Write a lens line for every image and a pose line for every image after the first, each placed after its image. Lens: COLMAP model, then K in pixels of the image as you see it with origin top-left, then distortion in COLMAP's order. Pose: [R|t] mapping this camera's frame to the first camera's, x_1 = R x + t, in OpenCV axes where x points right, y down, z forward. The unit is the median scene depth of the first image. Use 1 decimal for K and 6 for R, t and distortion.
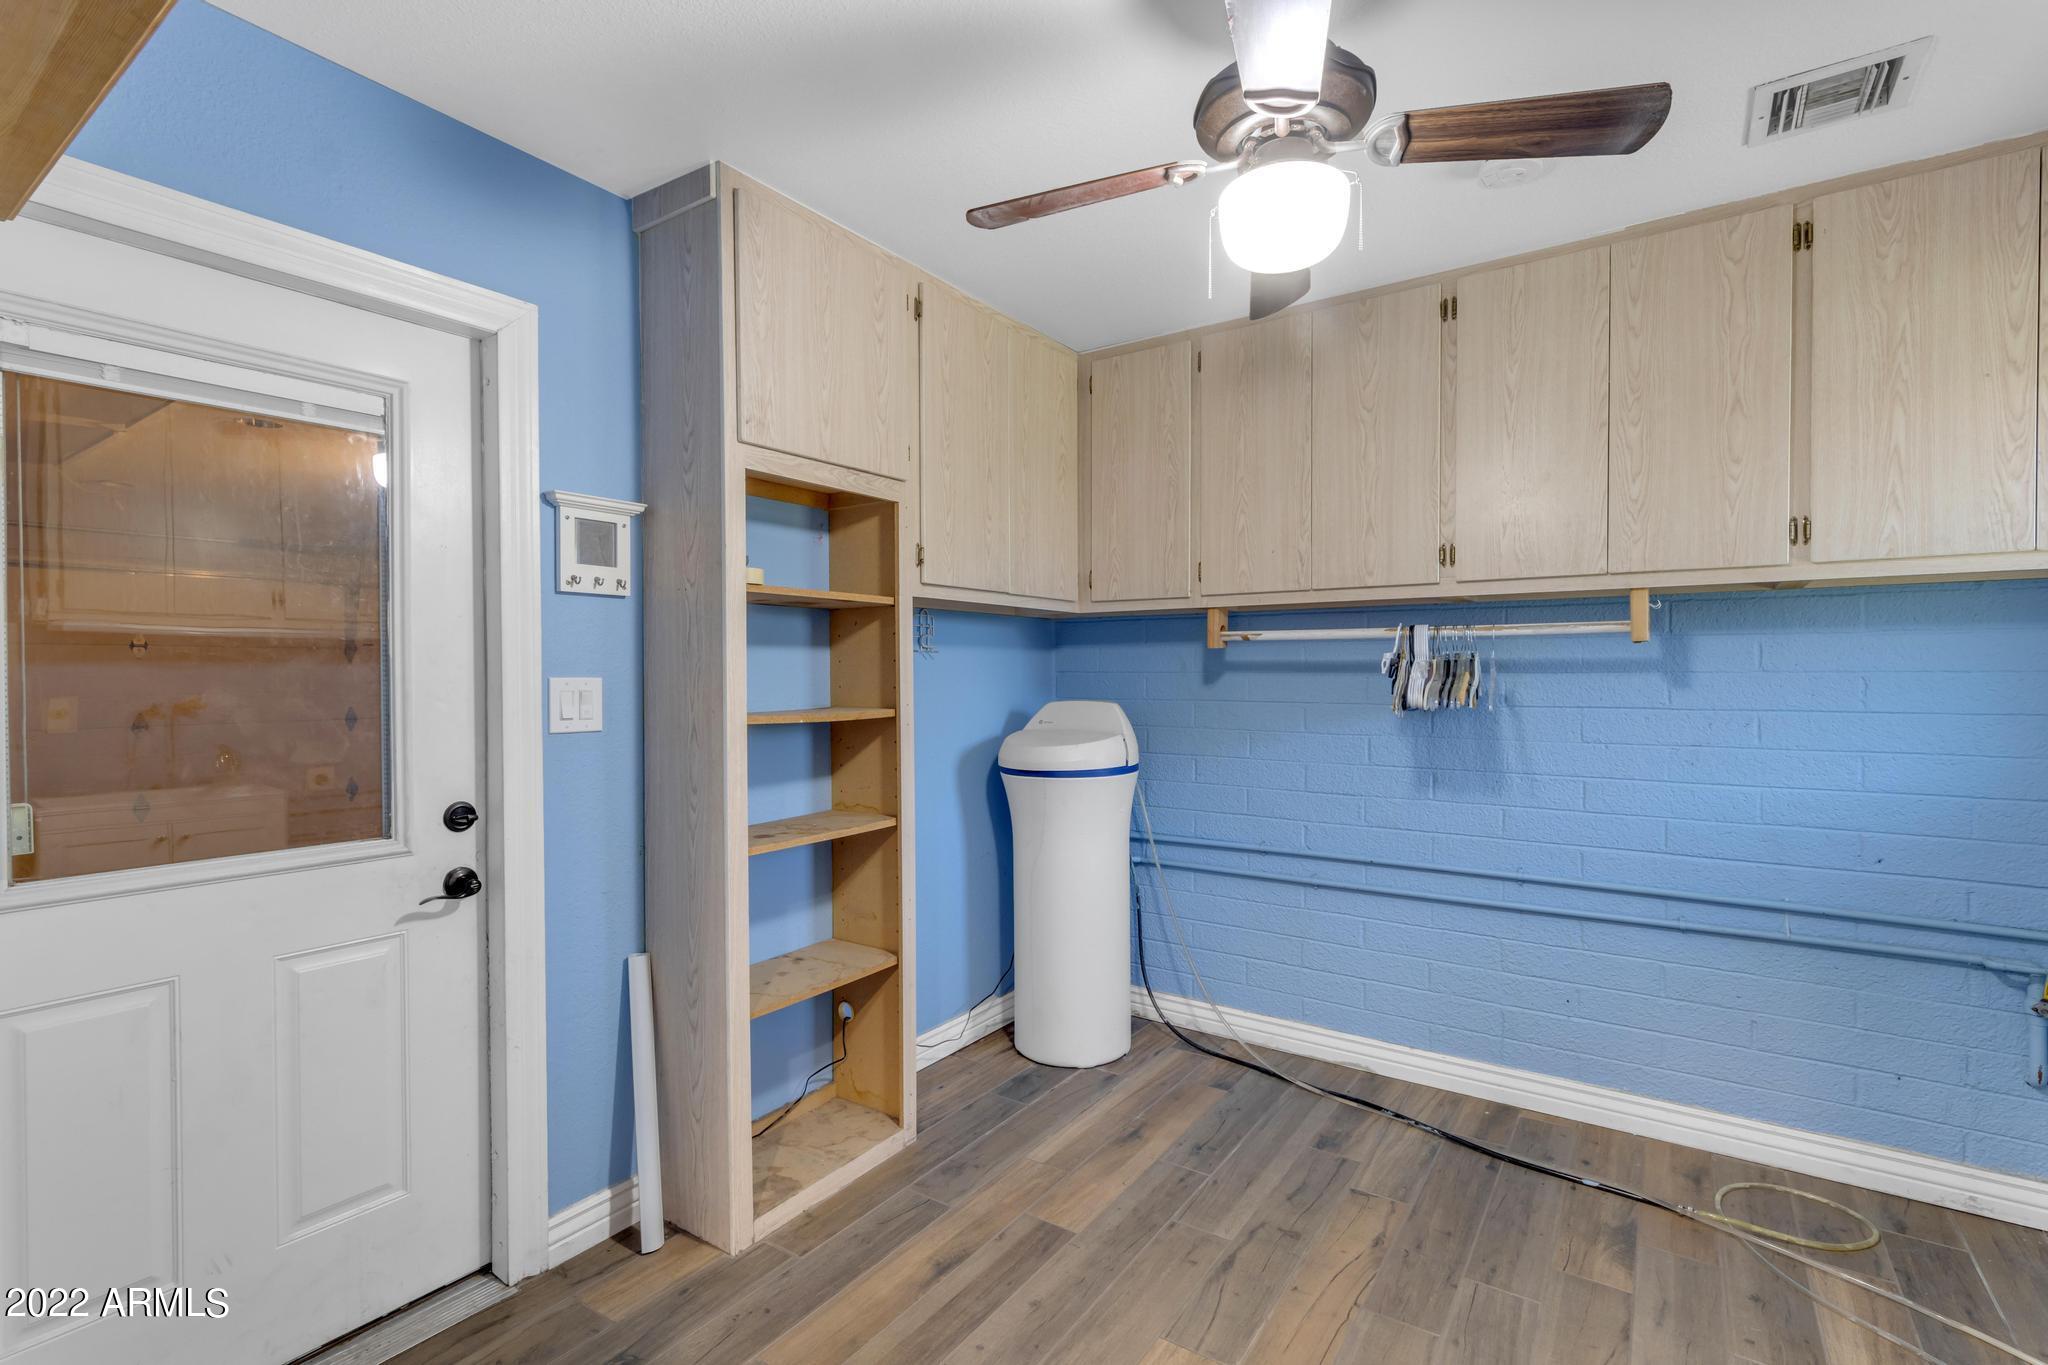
lens RADIAL K [[941.6, 0, 1019.9], [0, 941.6, 684.7], [0, 0, 1]] dist [0.002659, 0.000392]
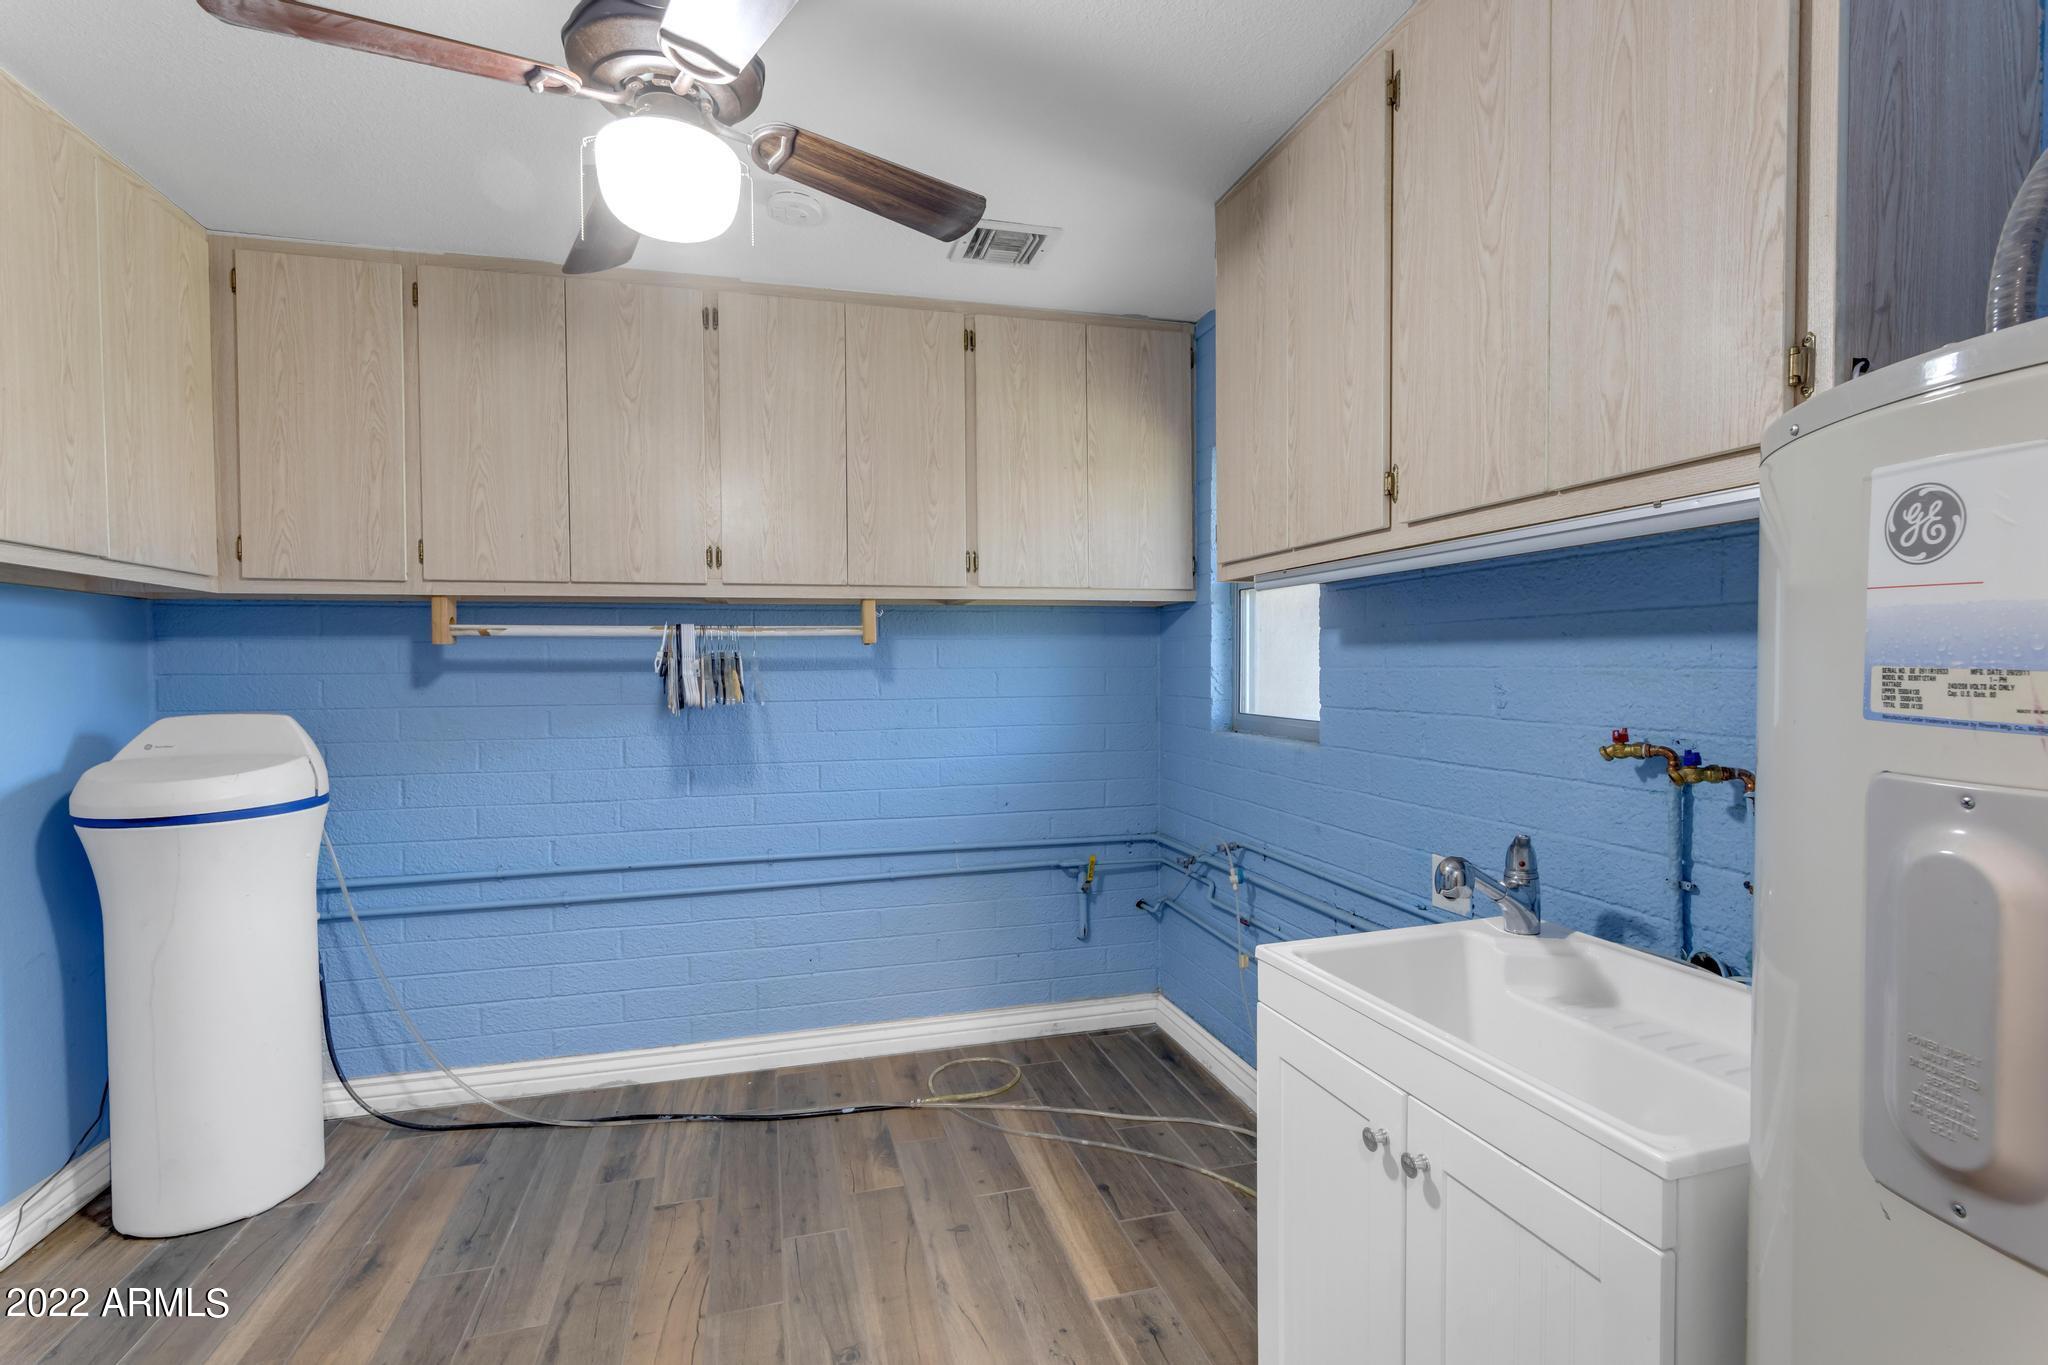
lens RADIAL K [[941.6, 0, 1019.9], [0, 941.6, 684.7], [0, 0, 1]] dist [0.002659, 0.000392]
pose [[0.643169, -0.018899, 0.765491, -0.125008], [0.018318, 0.999789, 0.009292, -0.001426], [-0.765505, 0.008046, 0.643380, 0.082409]]
